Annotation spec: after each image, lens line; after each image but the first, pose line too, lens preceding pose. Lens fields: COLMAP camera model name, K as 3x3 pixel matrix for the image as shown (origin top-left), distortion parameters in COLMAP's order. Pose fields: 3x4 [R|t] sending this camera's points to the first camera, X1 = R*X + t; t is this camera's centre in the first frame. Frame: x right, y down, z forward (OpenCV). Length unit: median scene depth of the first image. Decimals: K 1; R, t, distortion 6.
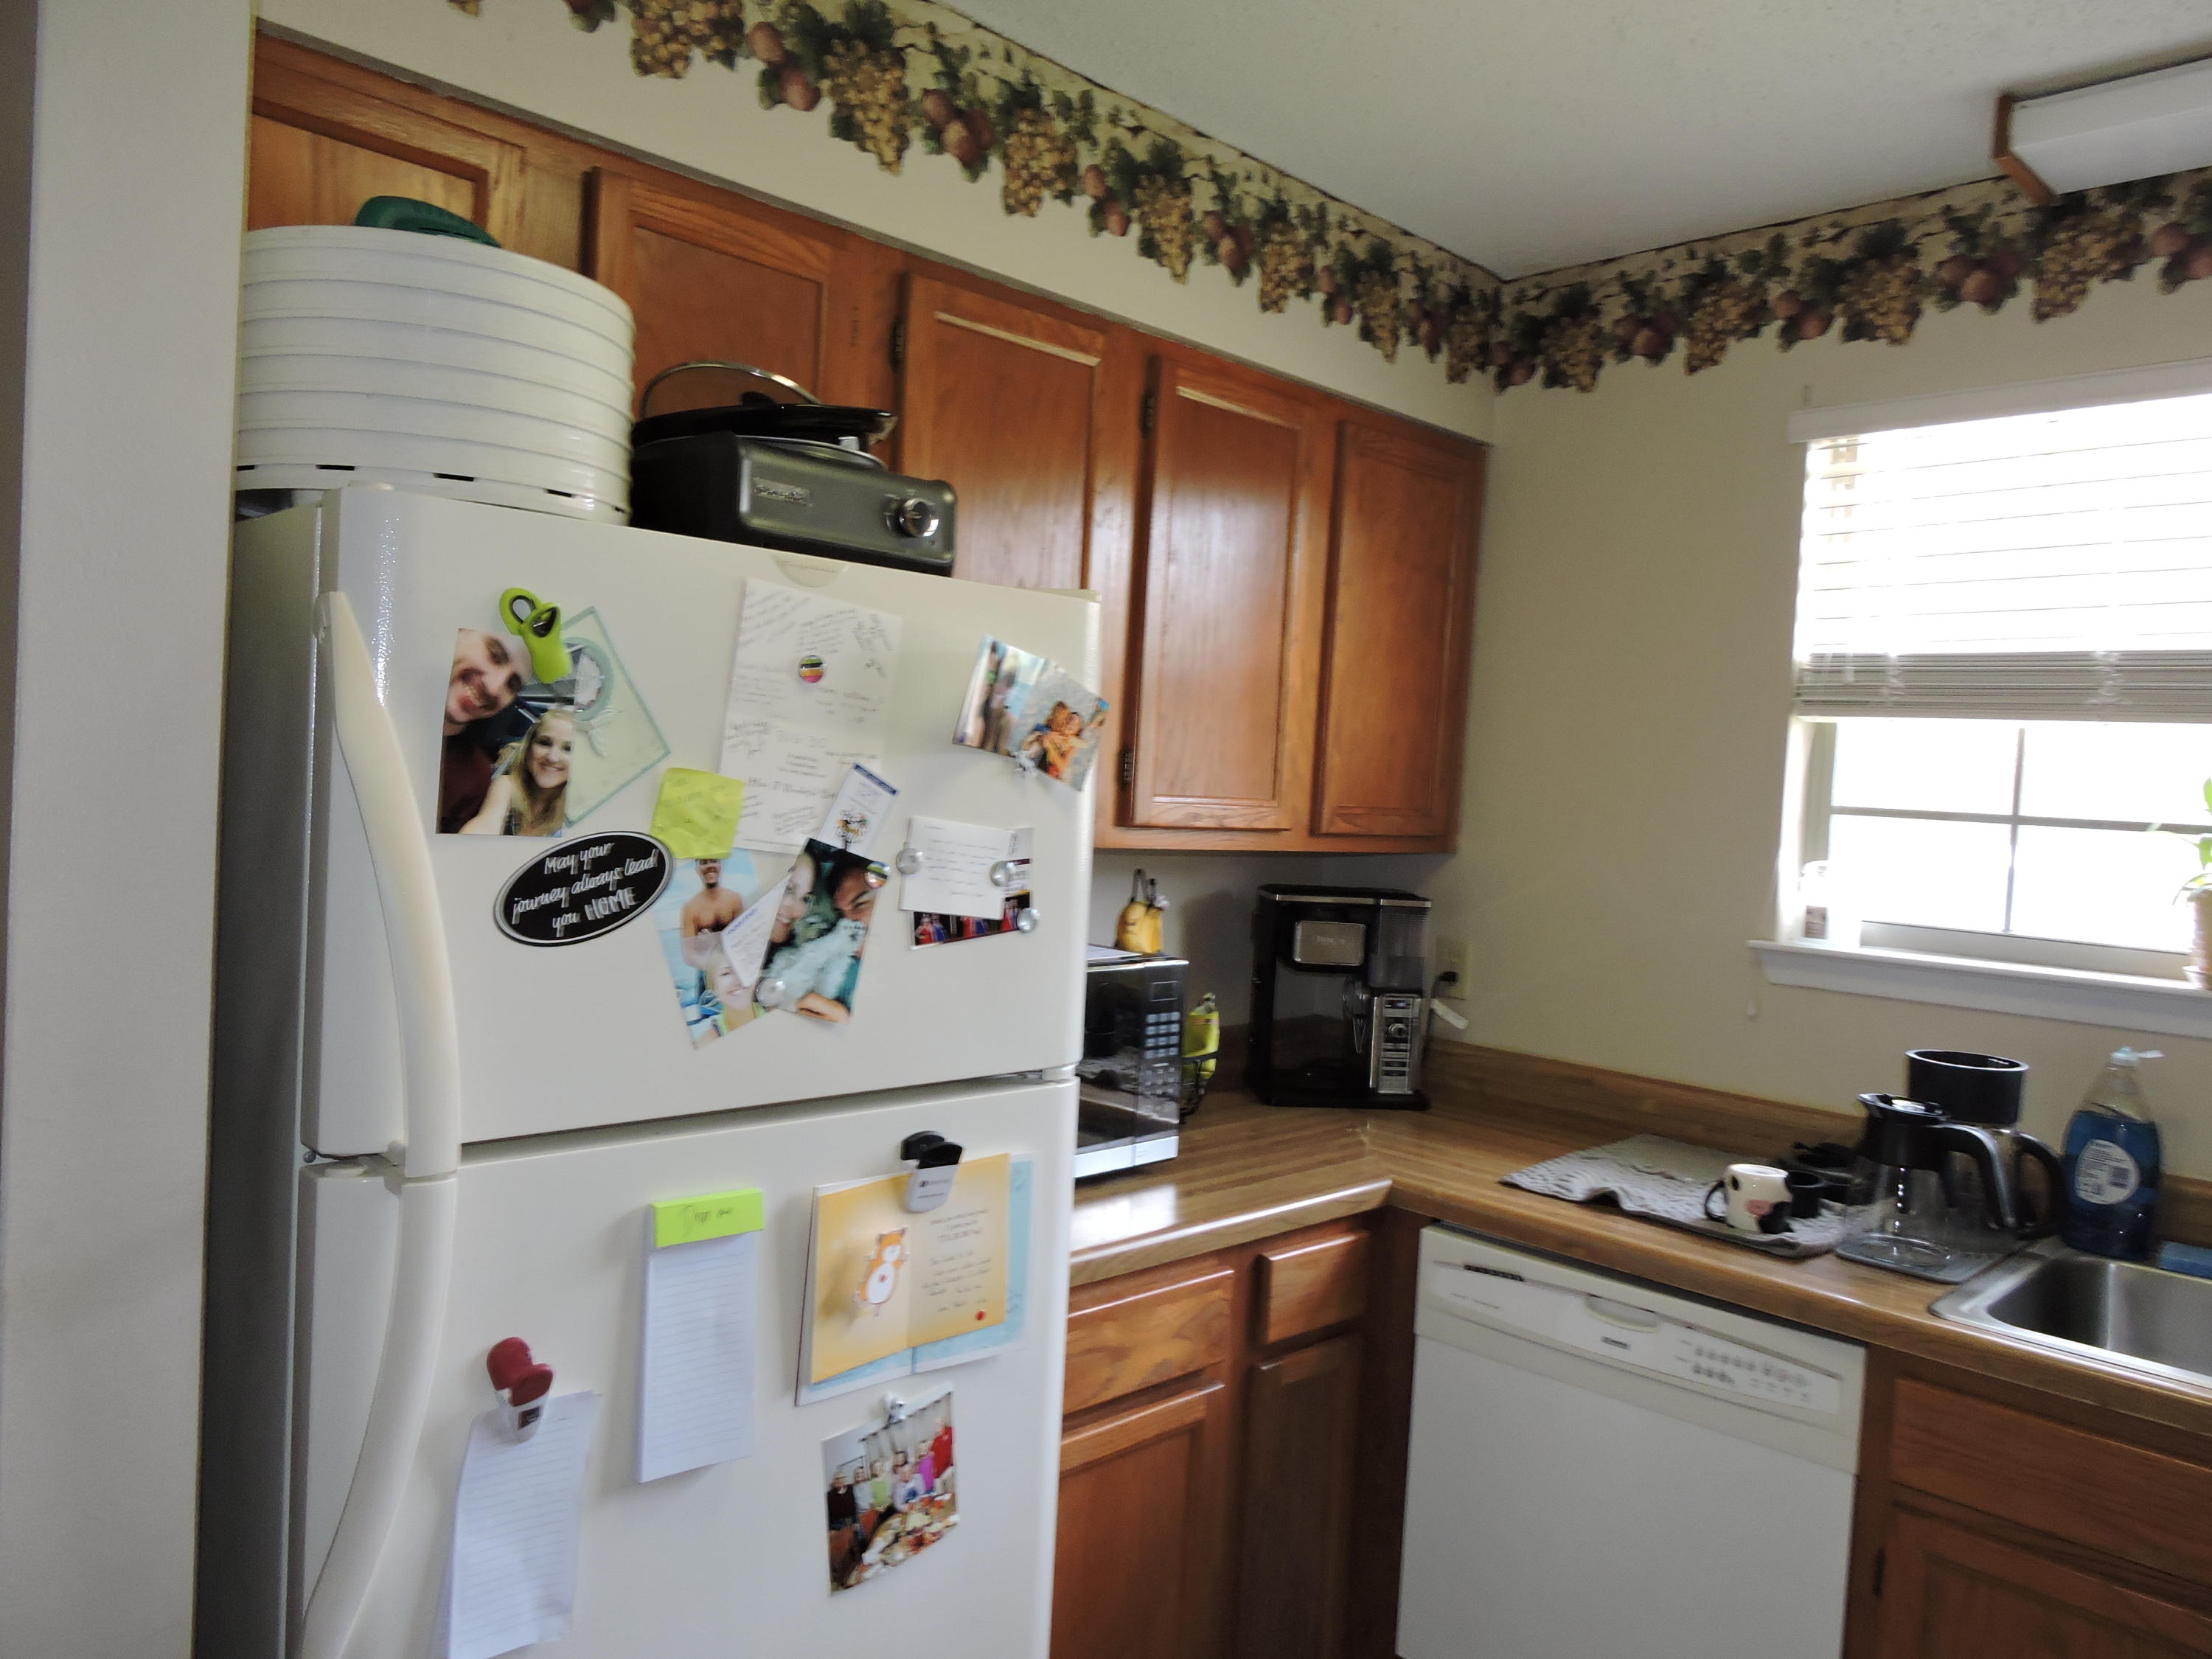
lens RADIAL K [[1617.0, 0, 1107.4], [0, 1617.0, 825.8], [0, 0, 1]] dist [0.015619, -0.004412]
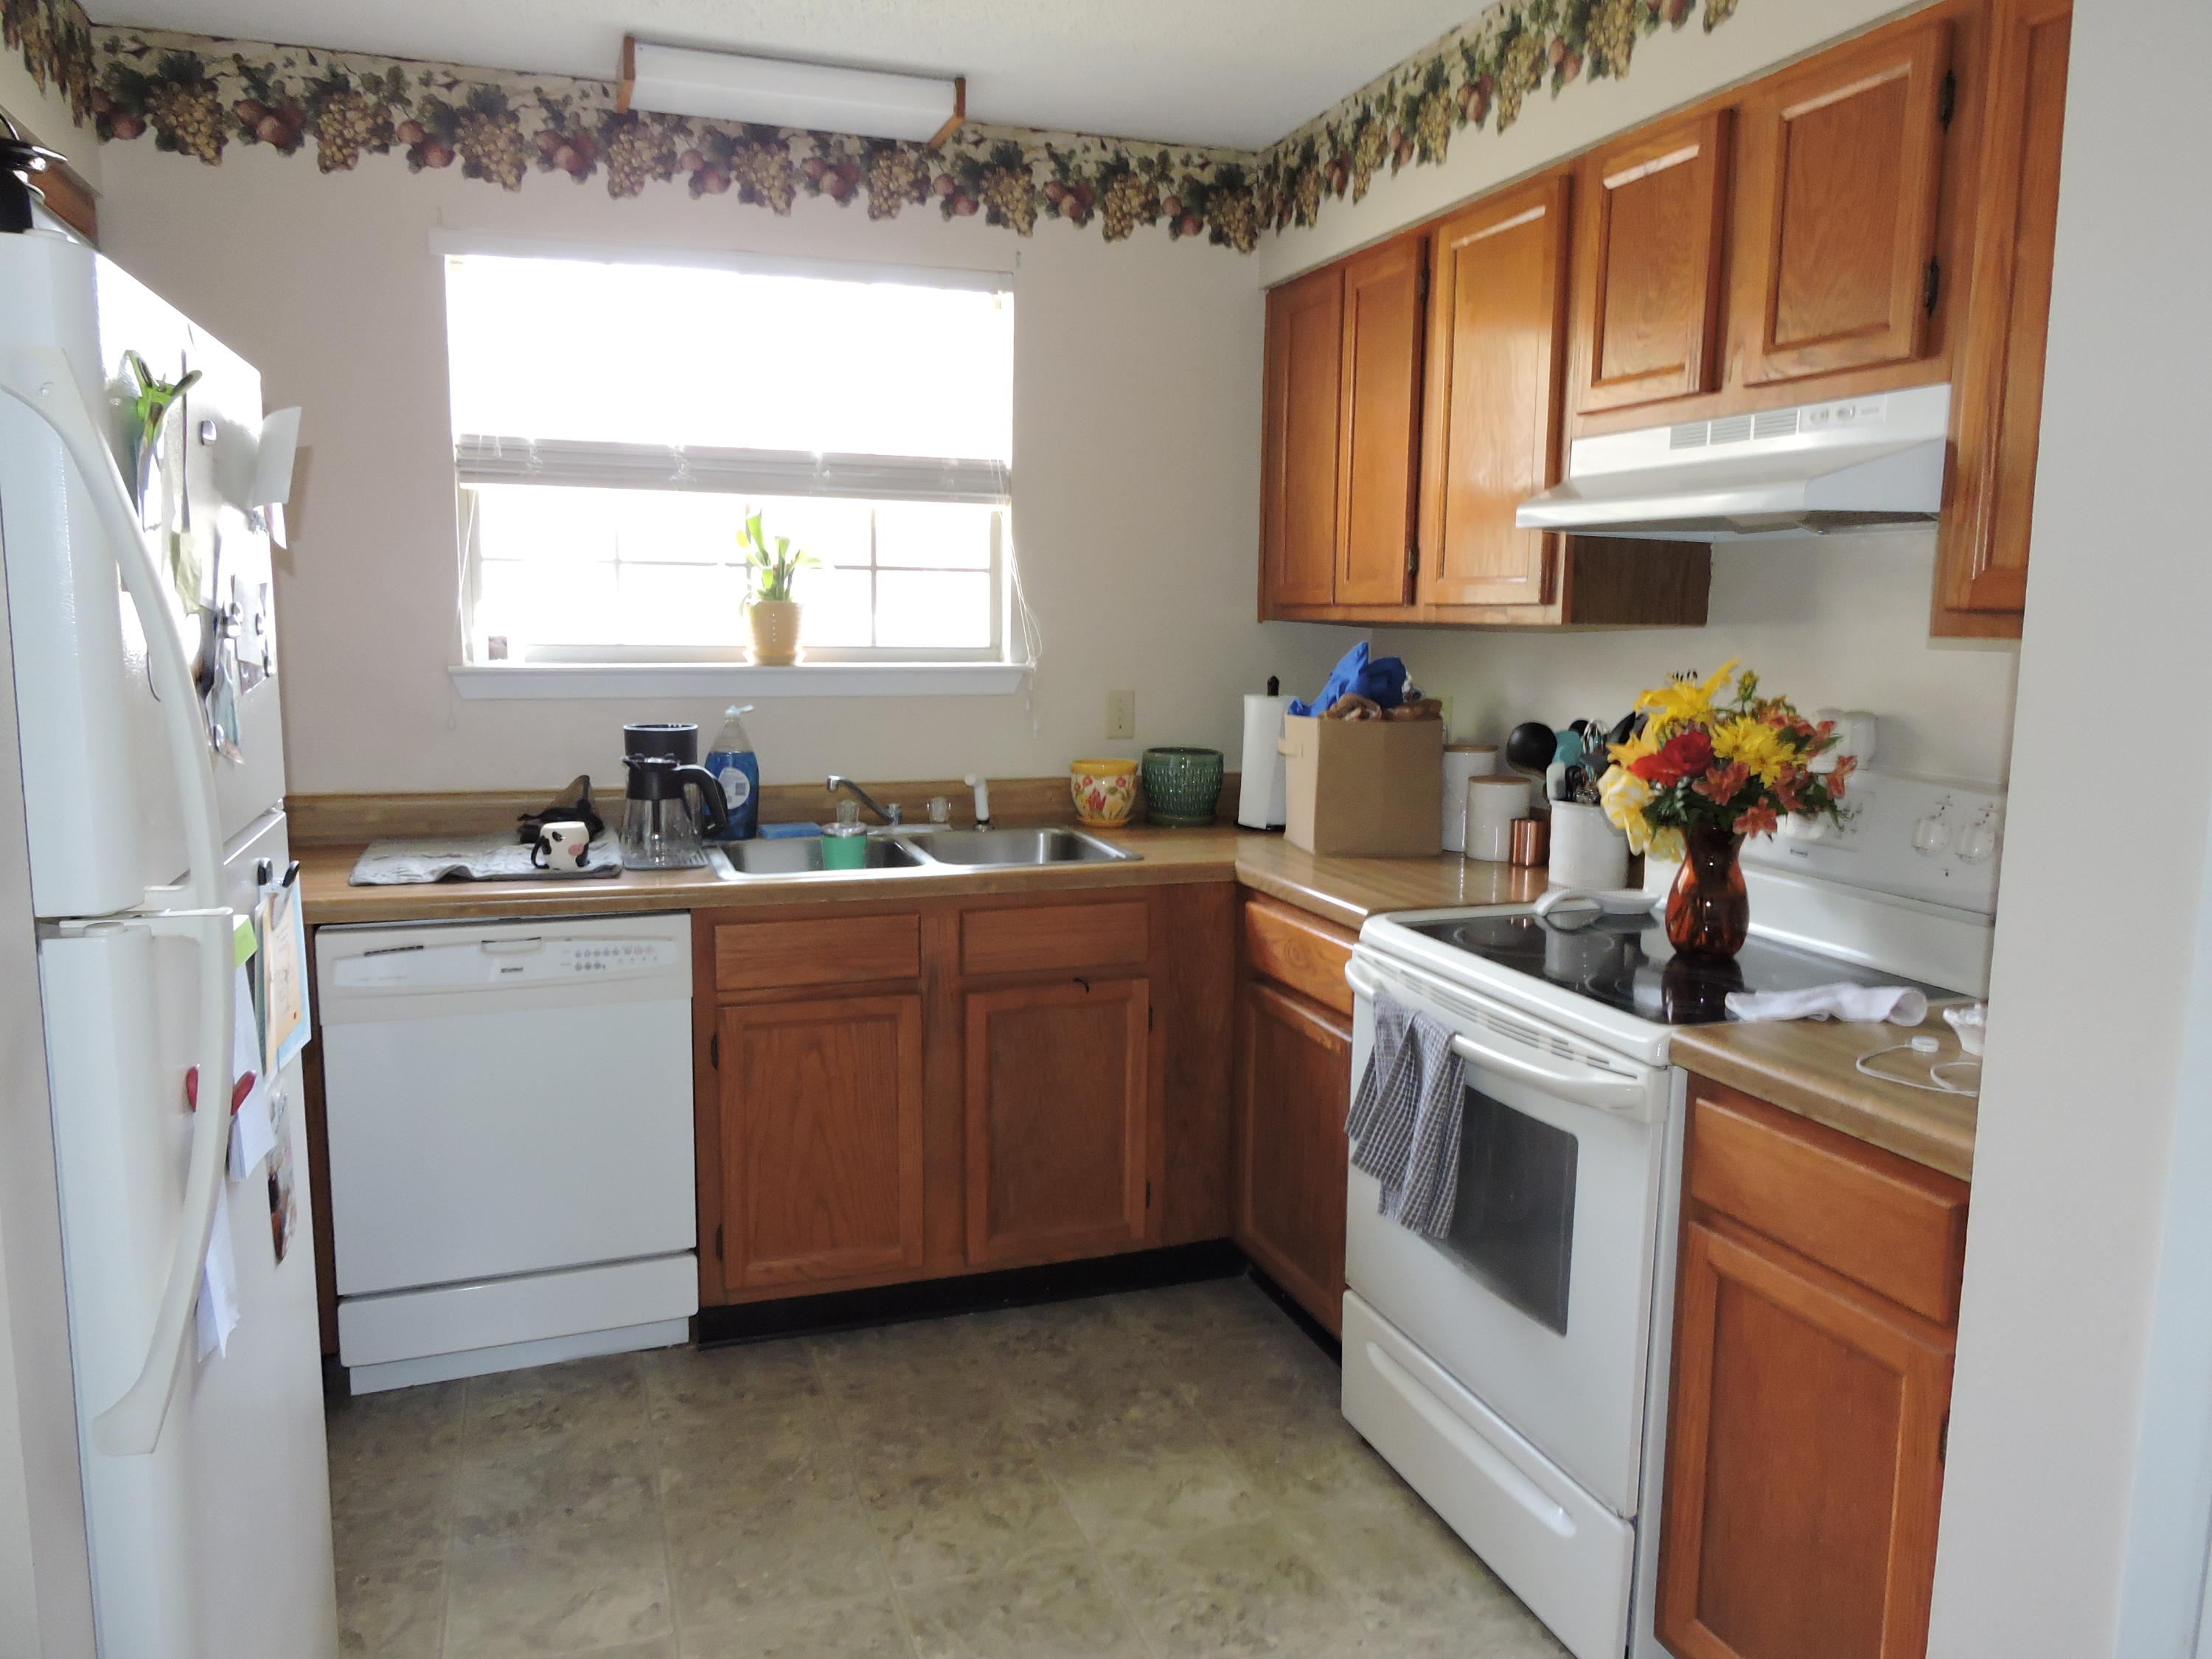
lens RADIAL K [[1617.0, 0, 1107.5], [0, 1617.0, 825.5], [0, 0, 1]] dist [0.015619, -0.004412]
pose [[0.439287, -0.170903, 0.881940, -0.536294], [0.038358, 0.984410, 0.171653, -0.003893], [-0.897527, -0.041575, 0.438994, -0.008670]]
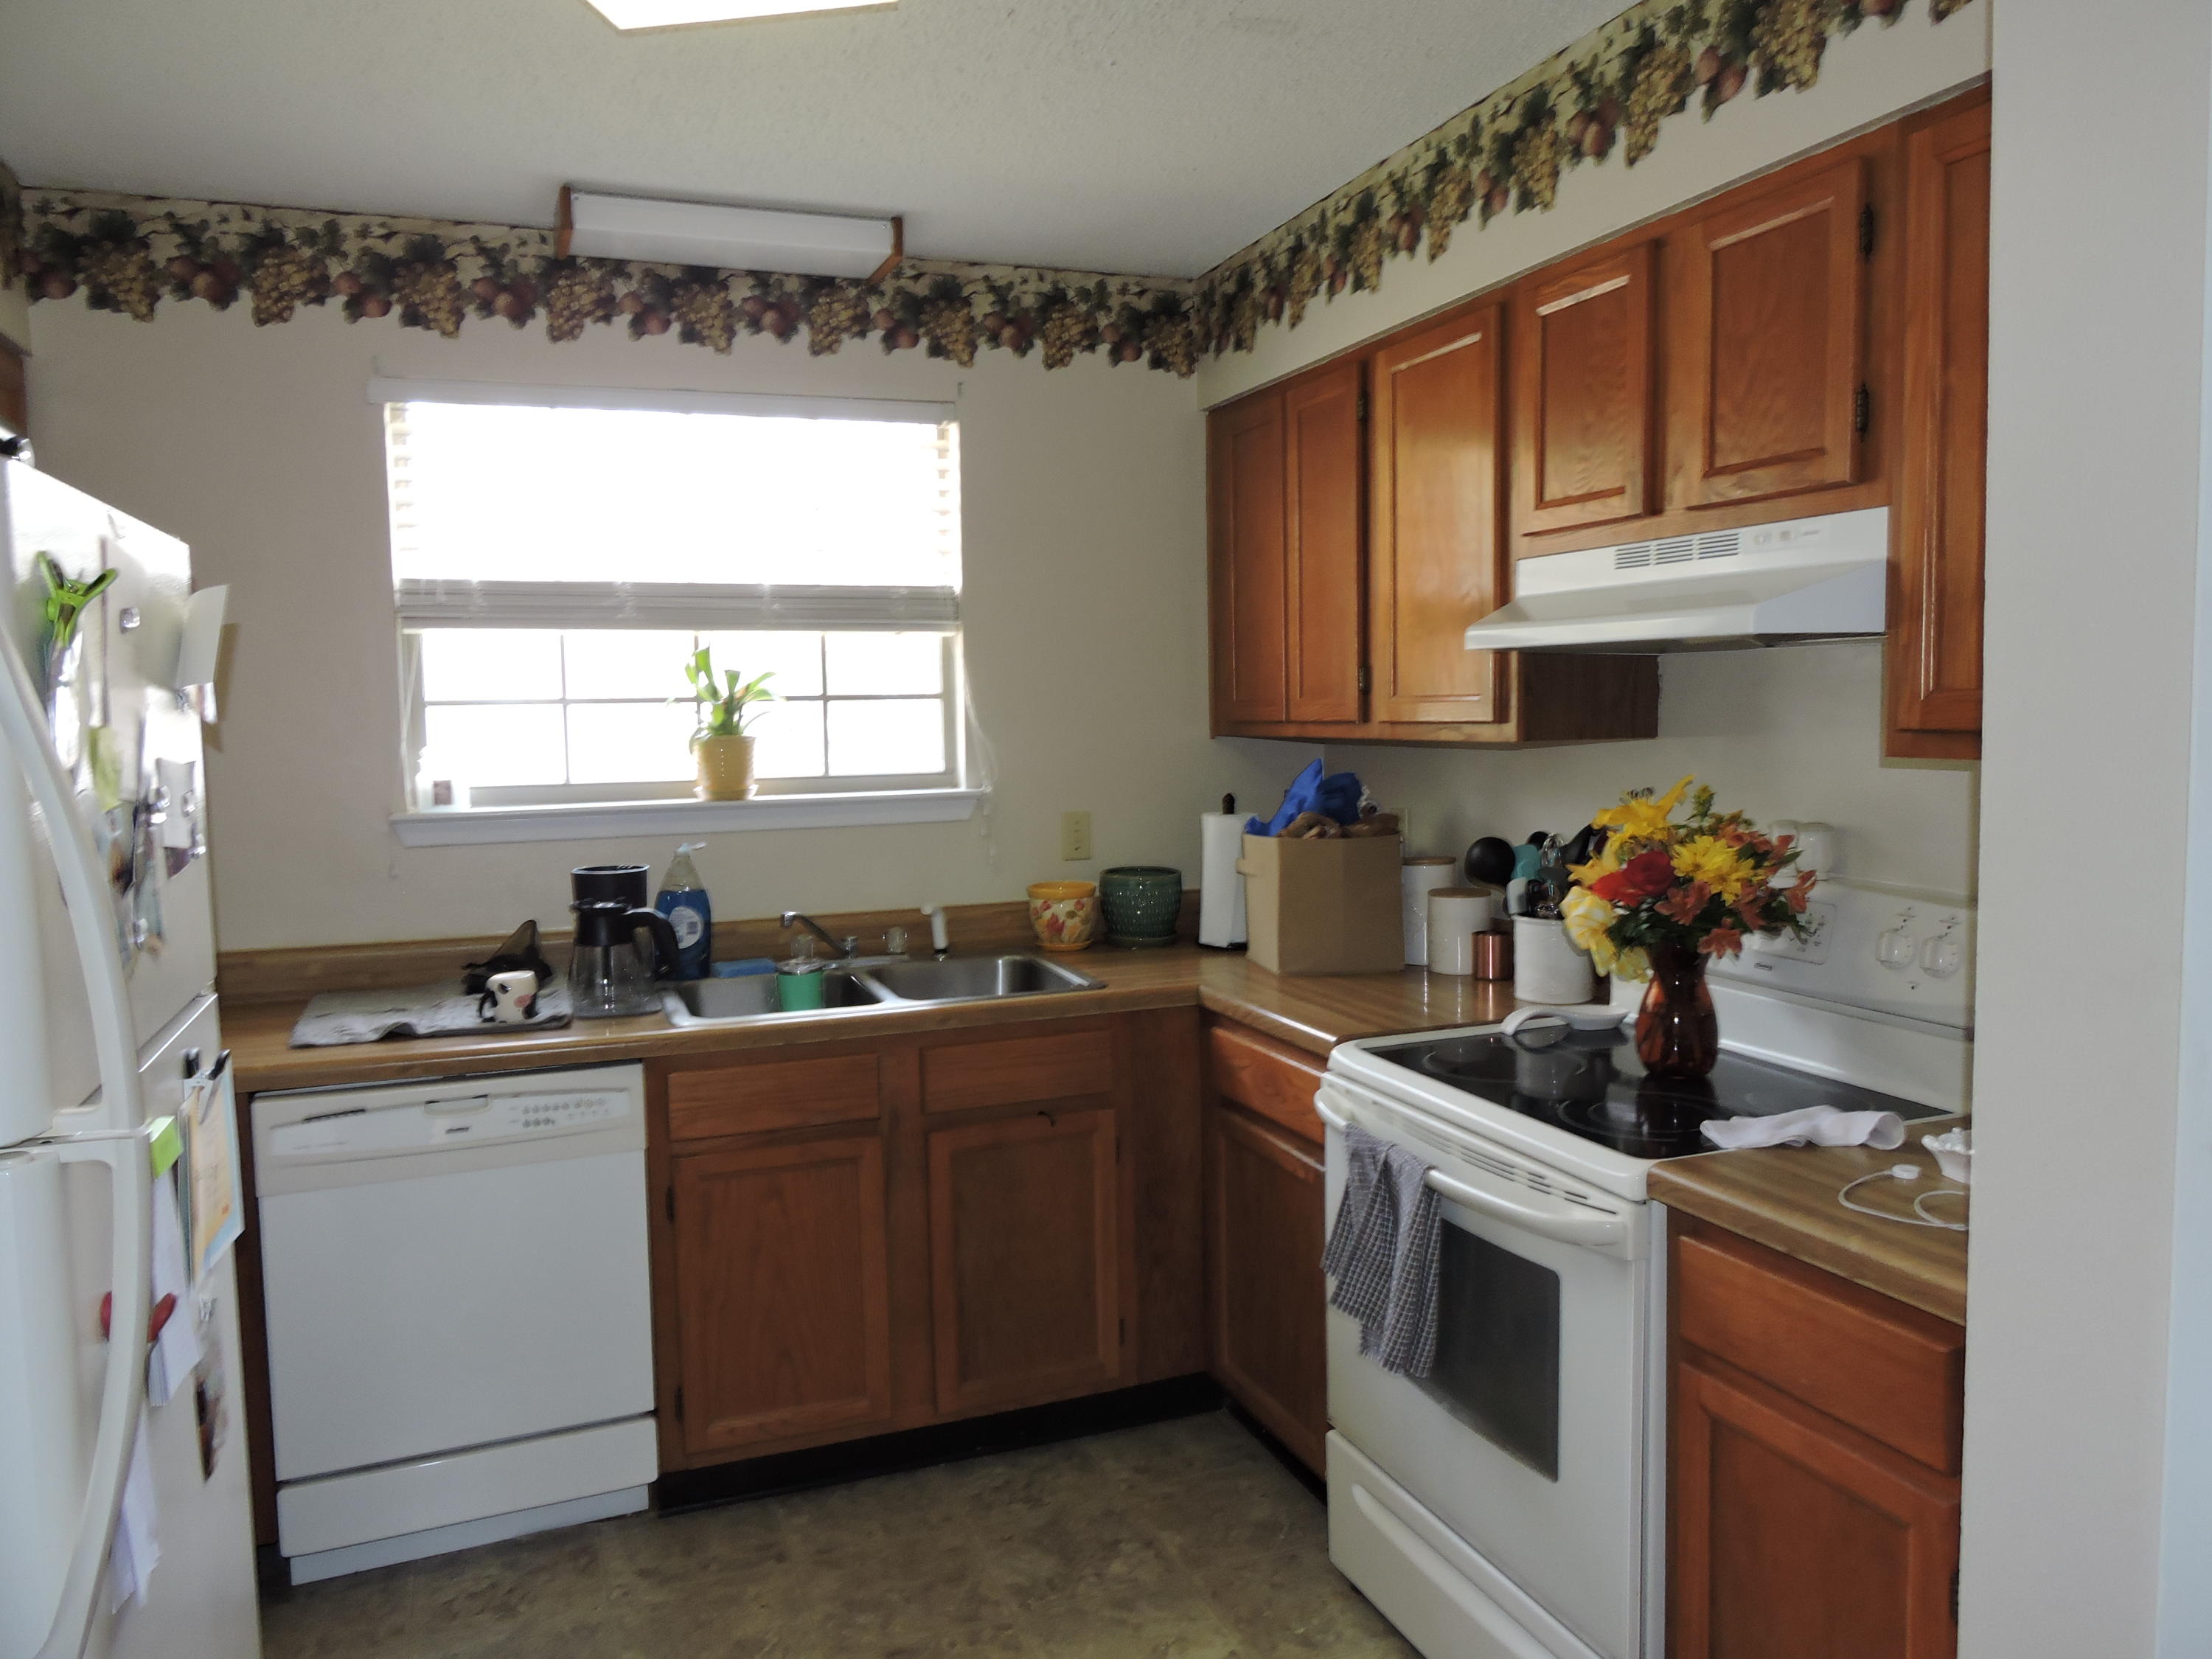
lens RADIAL K [[1617.0, 0, 1107.2], [0, 1617.0, 827.2], [0, 0, 1]] dist [0.015619, -0.004412]
pose [[0.411542, -0.134842, 0.901361, -0.518719], [0.067886, 0.990783, 0.117224, -0.028285], [-0.908859, 0.012947, 0.416902, -0.001894]]
